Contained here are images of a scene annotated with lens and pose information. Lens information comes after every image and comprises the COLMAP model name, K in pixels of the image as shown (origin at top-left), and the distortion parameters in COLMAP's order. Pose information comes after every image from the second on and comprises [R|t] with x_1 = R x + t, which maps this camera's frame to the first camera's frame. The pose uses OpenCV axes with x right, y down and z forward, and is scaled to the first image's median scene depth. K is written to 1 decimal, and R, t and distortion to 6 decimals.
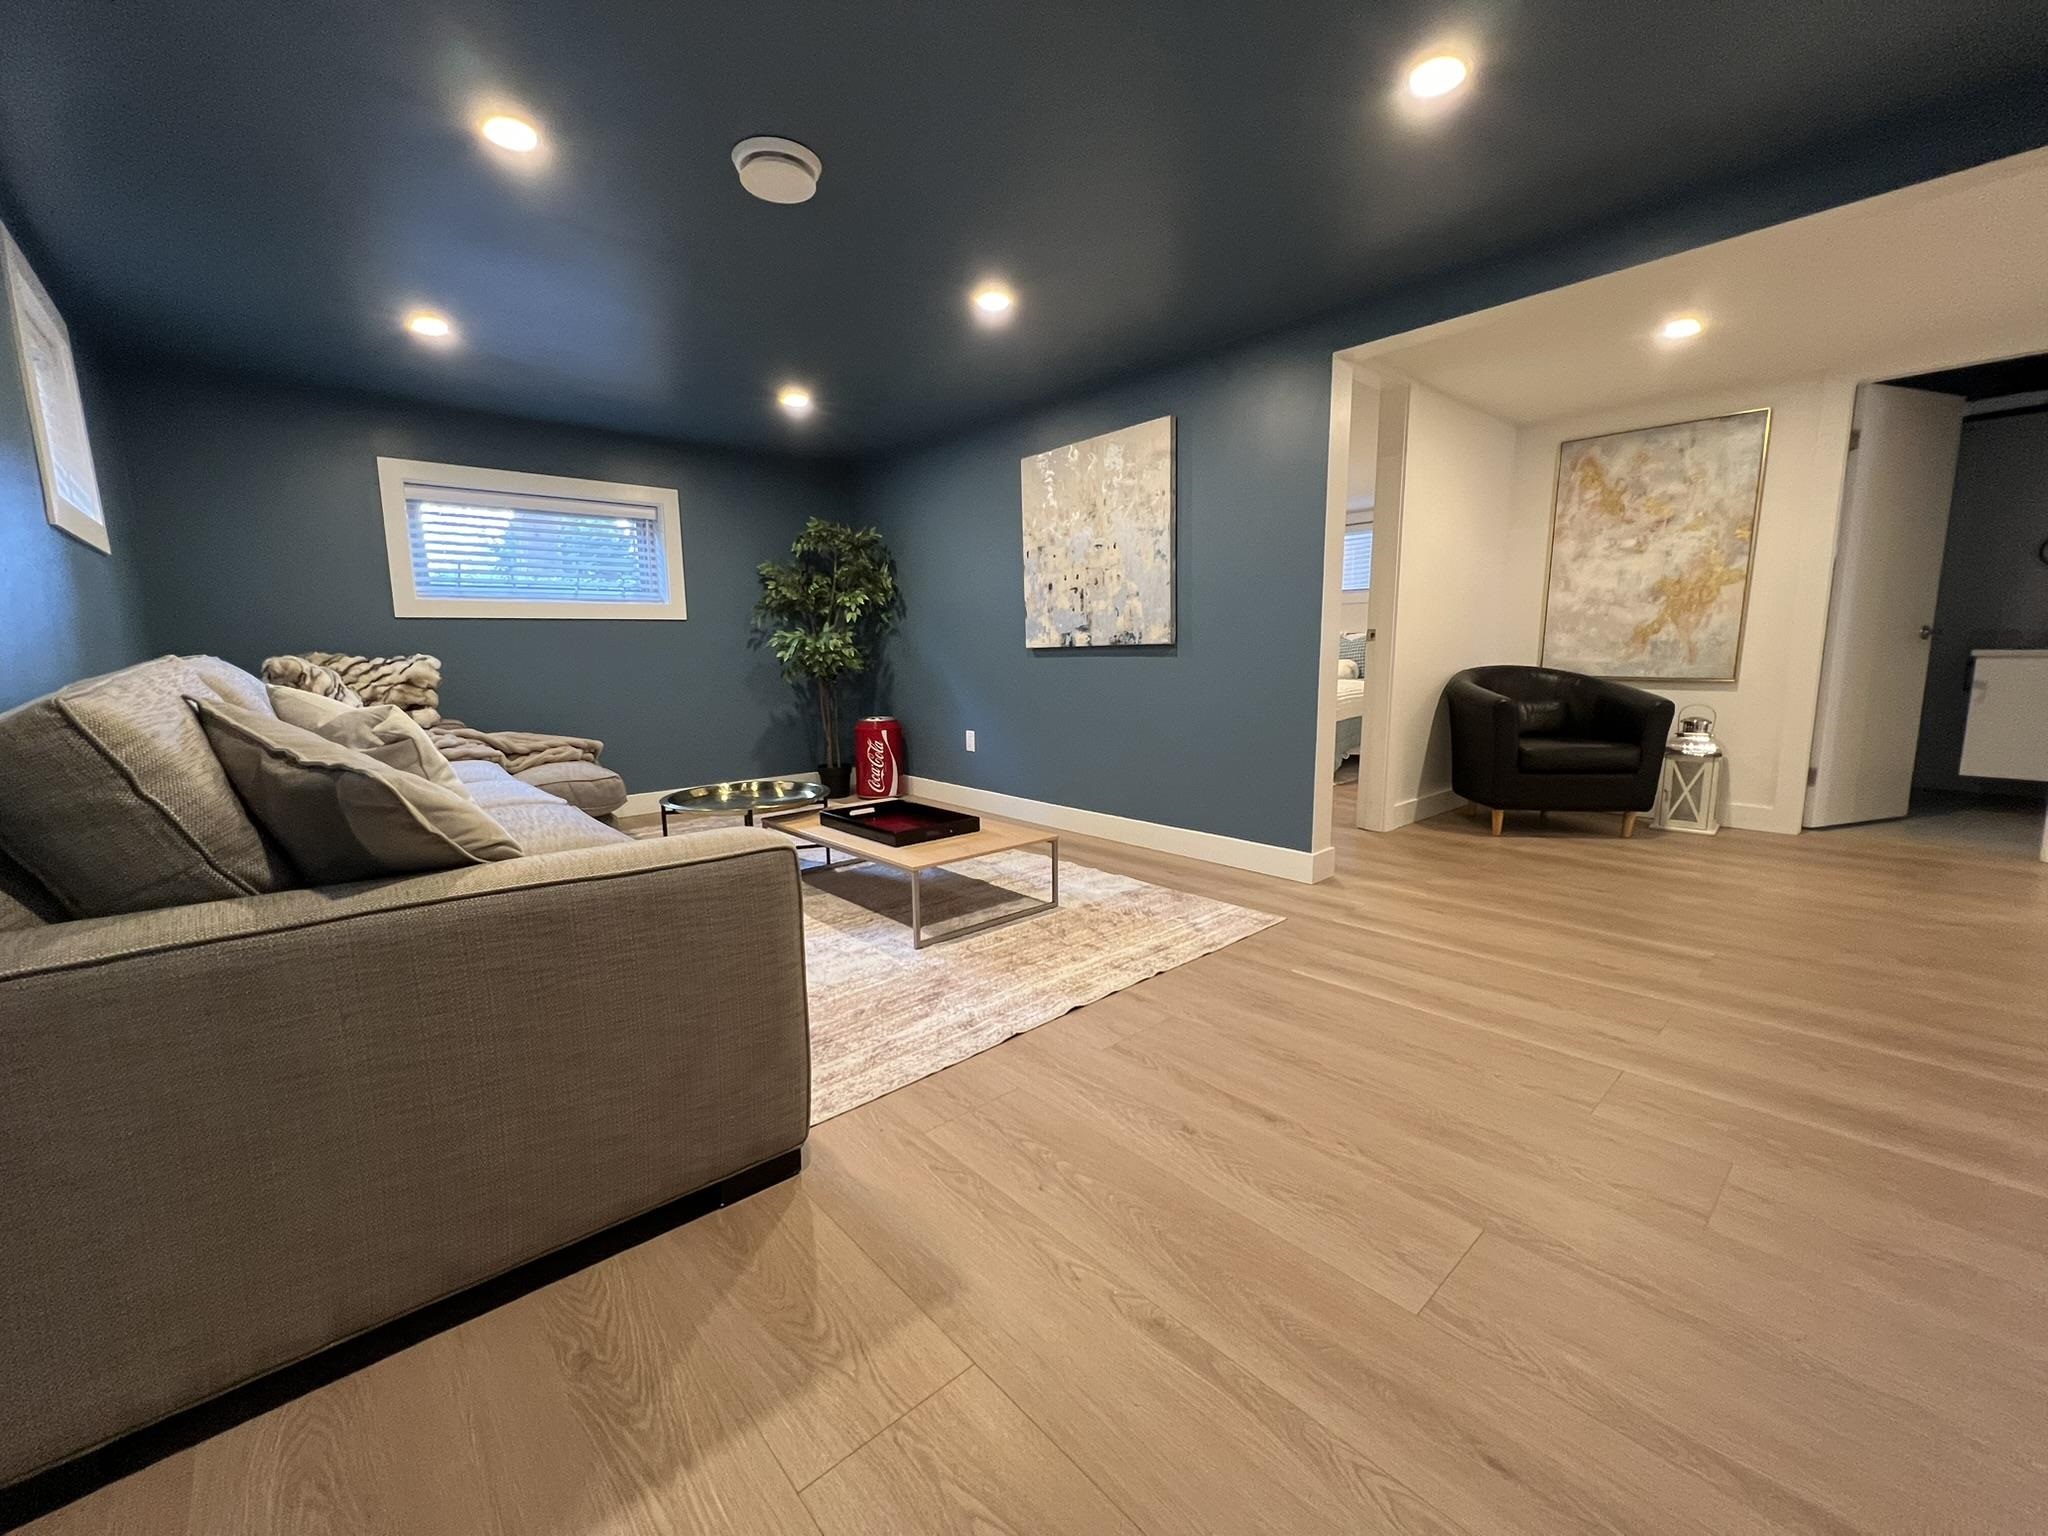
lens RADIAL K [[820.5, 0, 1012.5], [0, 820.5, 764.7], [0, 0, 1]] dist [-0.000829, 0.000063]
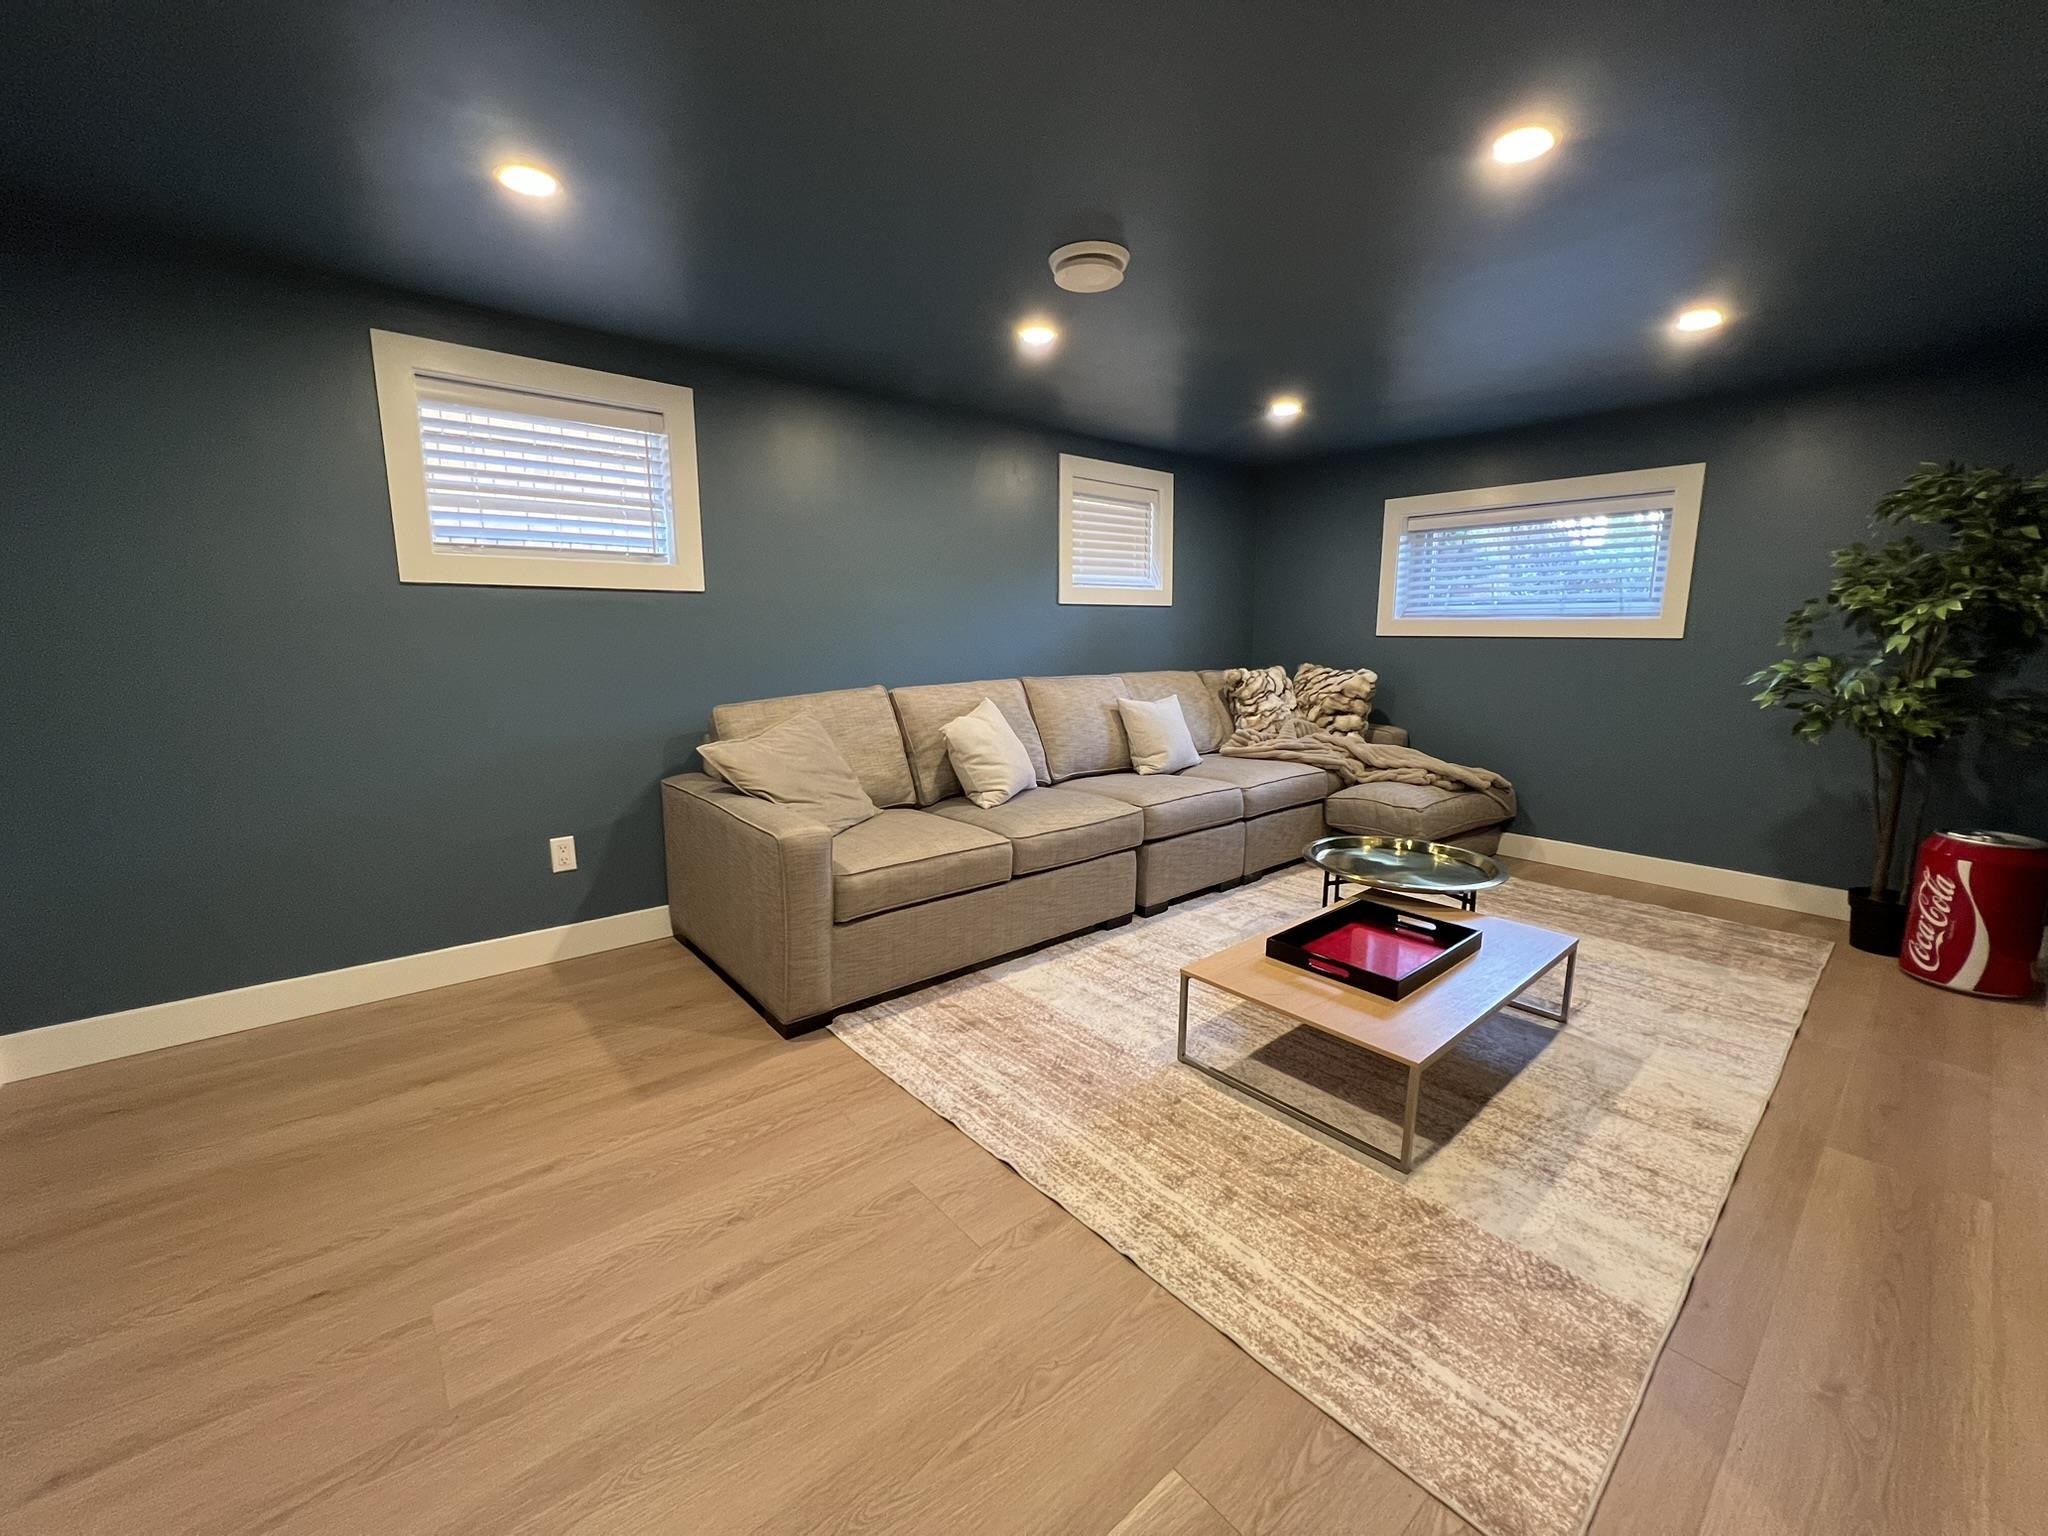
lens RADIAL K [[820.5, 0, 1013.0], [0, 820.5, 767.6], [0, 0, 1]] dist [-0.000829, 0.000063]
pose [[-0.023580, 0.184172, -0.982611, 0.557967], [-0.141651, 0.972353, 0.185649, -0.174020], [0.989636, 0.143565, 0.003160, 0.633098]]
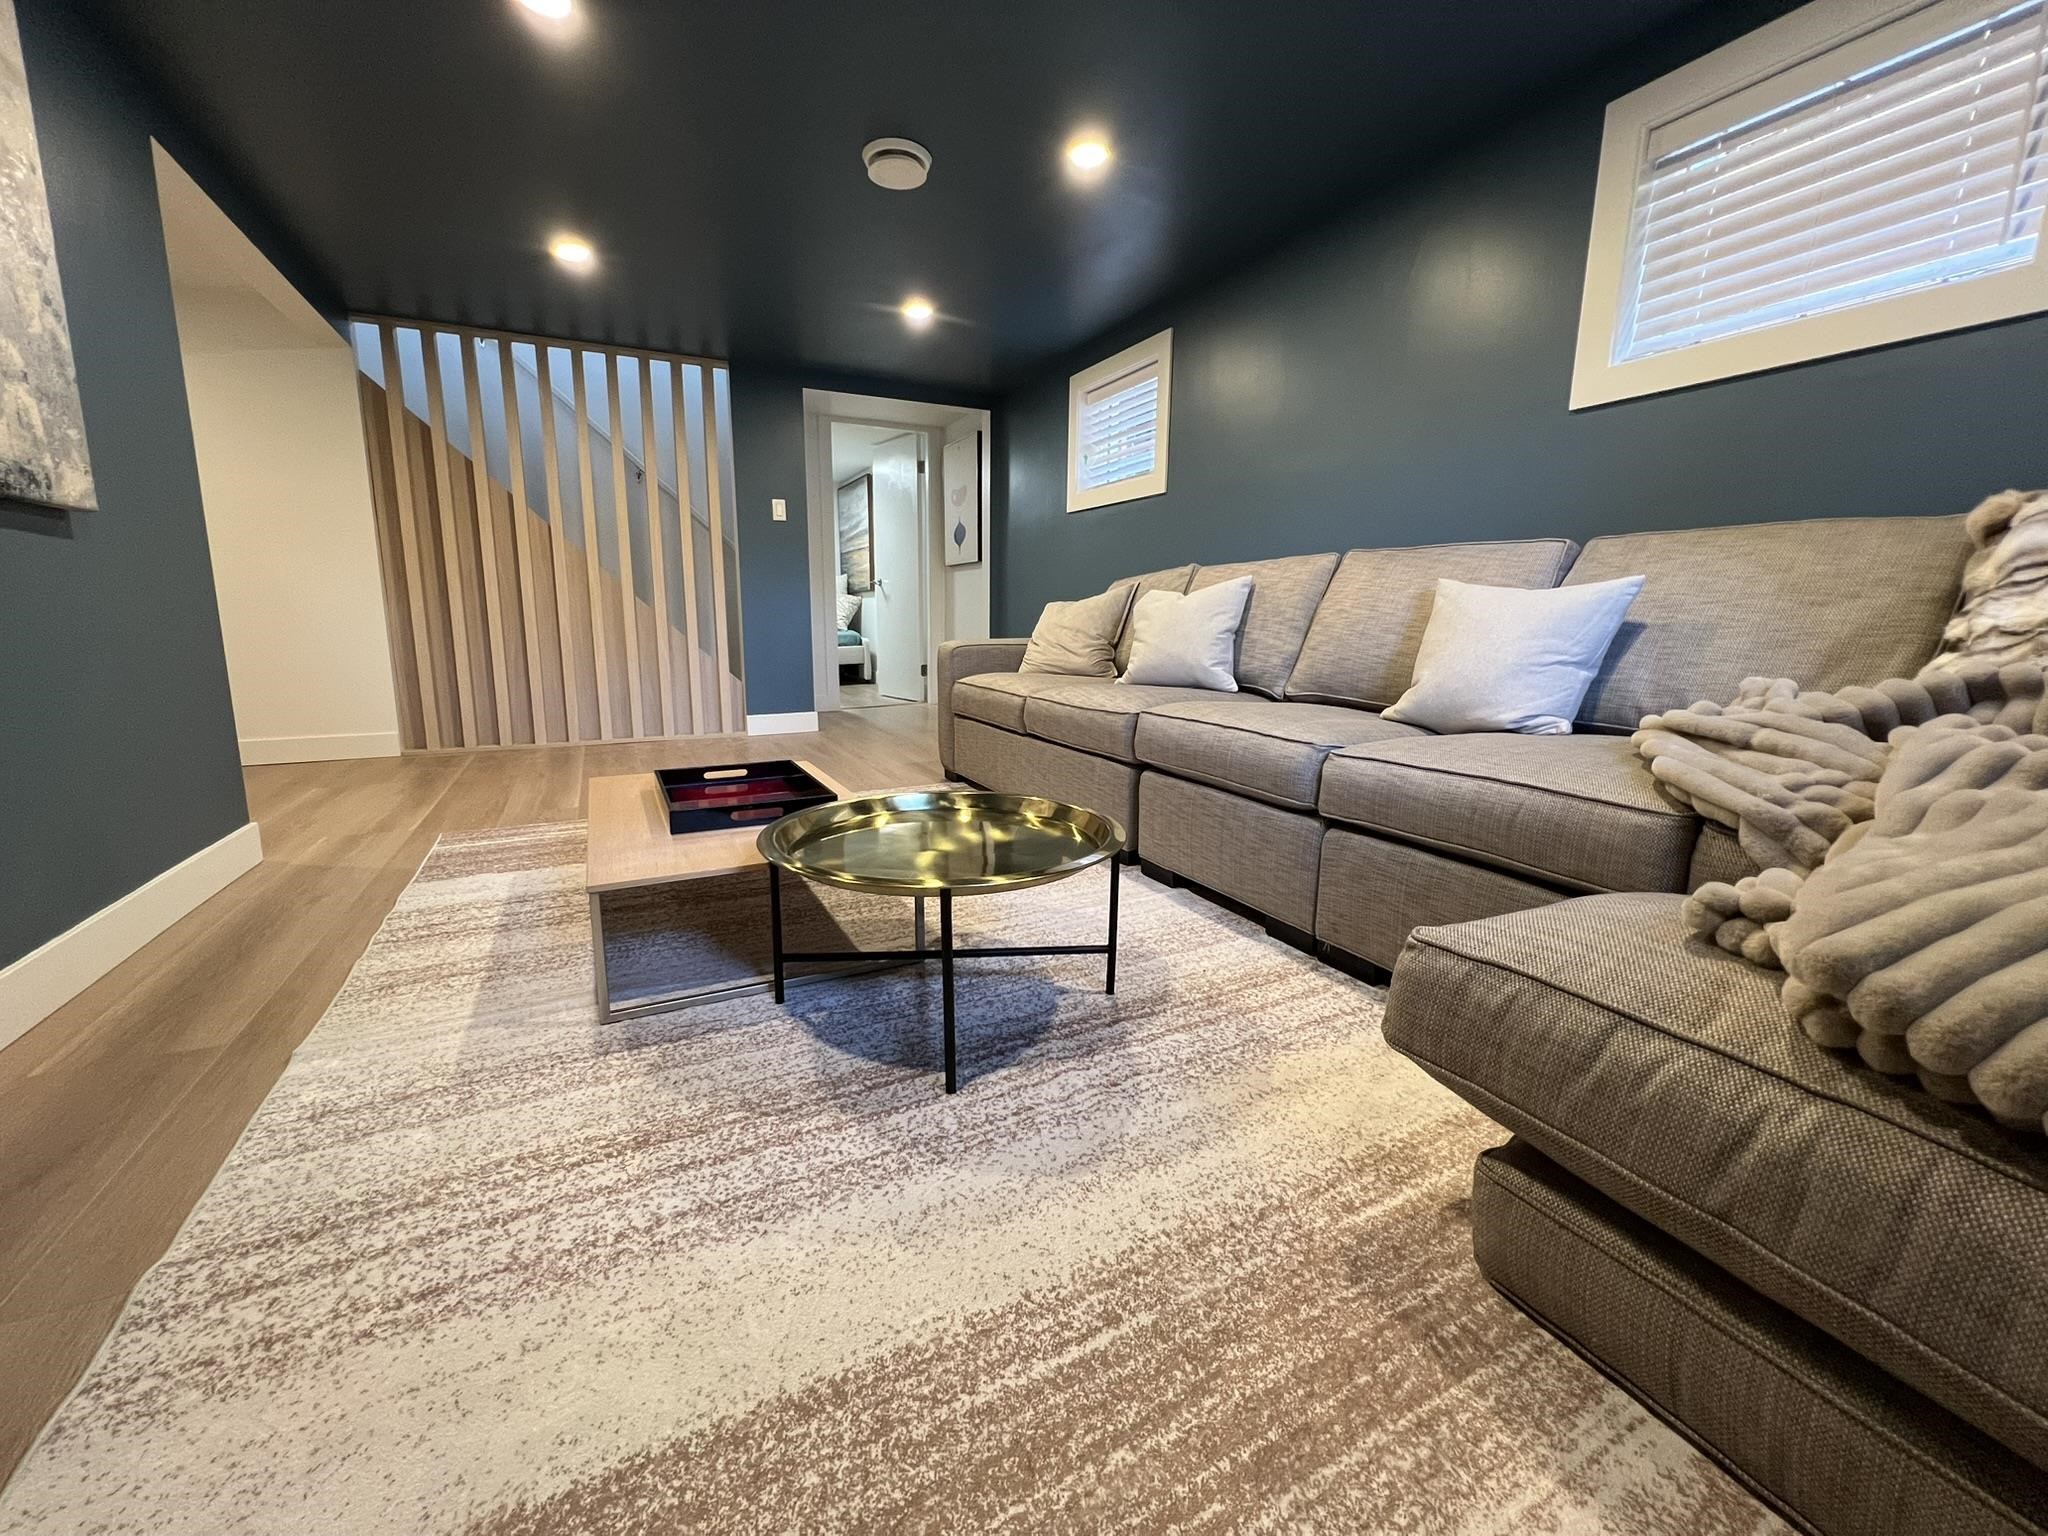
lens RADIAL K [[820.5, 0, 1025.9], [0, 820.5, 765.5], [0, 0, 1]] dist [-0.000829, 0.000063]
pose [[-0.969673, -0.039202, 0.241243, -0.522001], [0.038904, 0.949711, 0.310703, -0.148345], [-0.241291, 0.310665, -0.919383, 1.523794]]
